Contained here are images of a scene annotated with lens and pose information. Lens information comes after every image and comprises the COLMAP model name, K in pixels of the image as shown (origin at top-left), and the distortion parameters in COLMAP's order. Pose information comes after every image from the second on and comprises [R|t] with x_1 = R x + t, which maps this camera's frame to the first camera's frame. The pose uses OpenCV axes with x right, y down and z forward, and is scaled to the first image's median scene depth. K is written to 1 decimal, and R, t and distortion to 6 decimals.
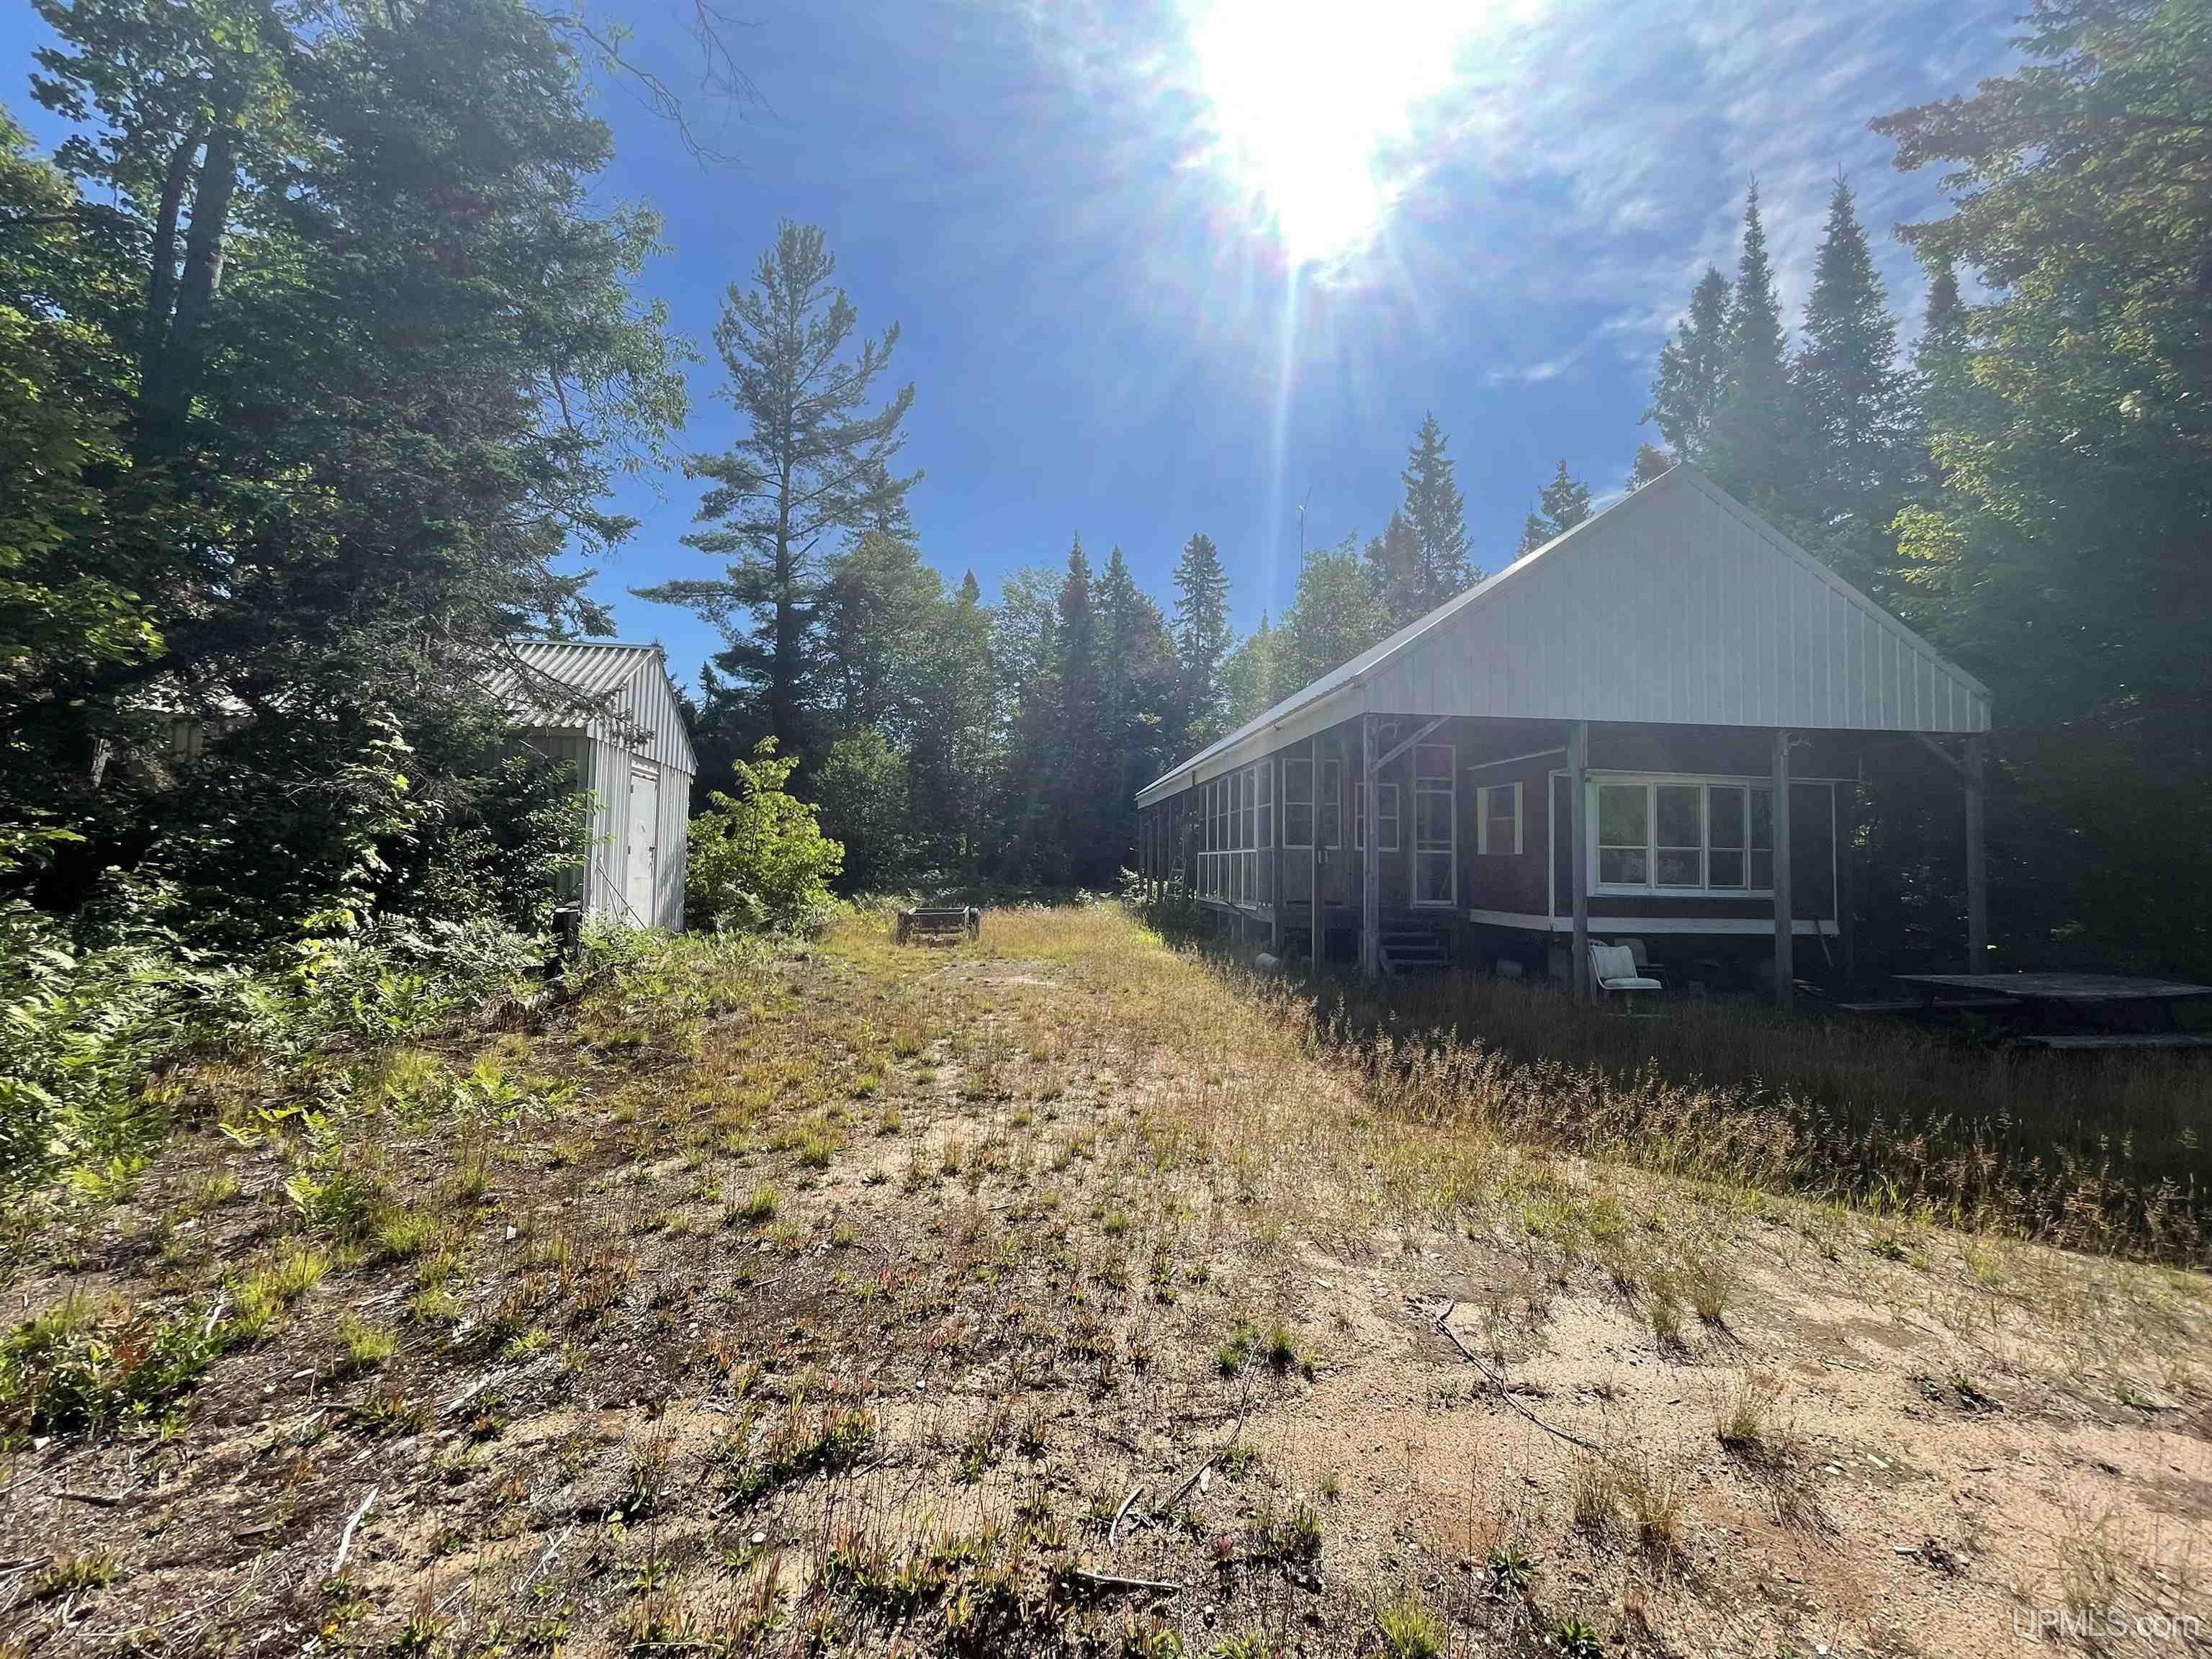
lens RADIAL K [[896.2, 0, 1109.0], [0, 896.2, 833.0], [0, 0, 1]] dist [-0.002557, 0.000066]
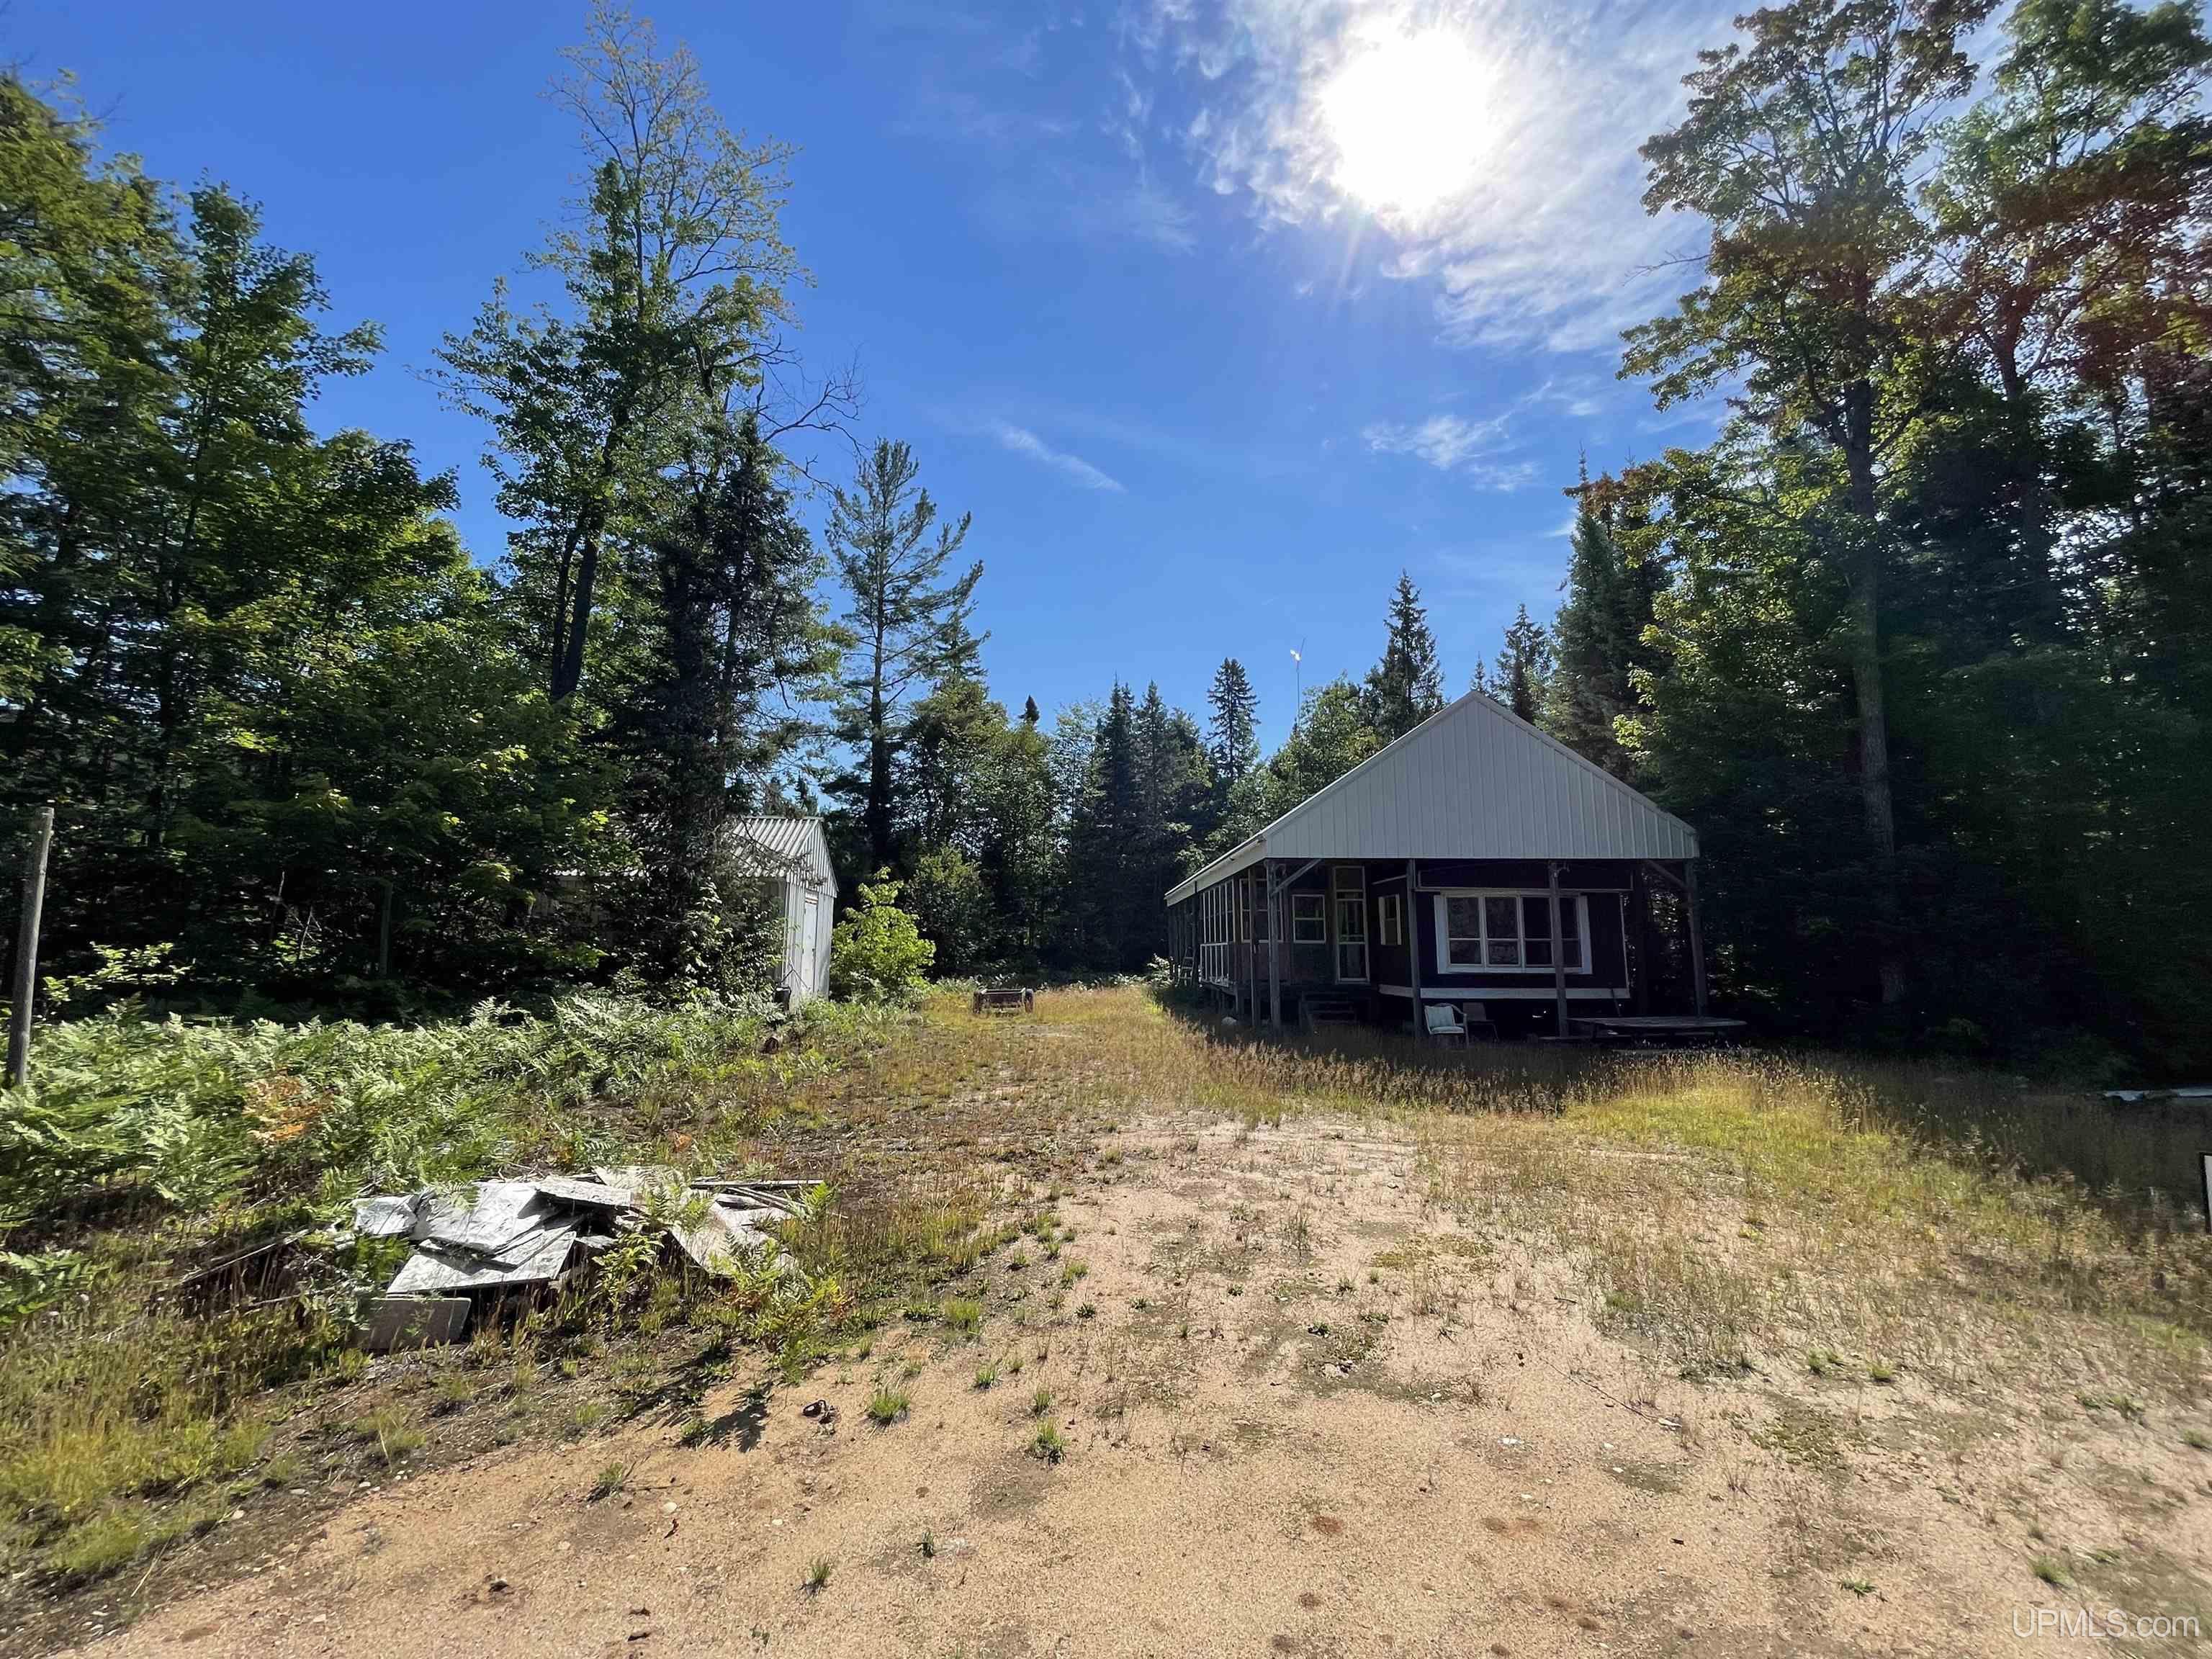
lens RADIAL K [[896.2, 0, 1113.8], [0, 896.2, 837.9], [0, 0, 1]] dist [-0.002557, 0.000066]
pose [[0.997414, -0.023573, -0.067893, 0.040821], [0.017434, 0.995821, -0.089644, -0.010612], [0.069722, 0.088229, 0.993657, -0.196031]]
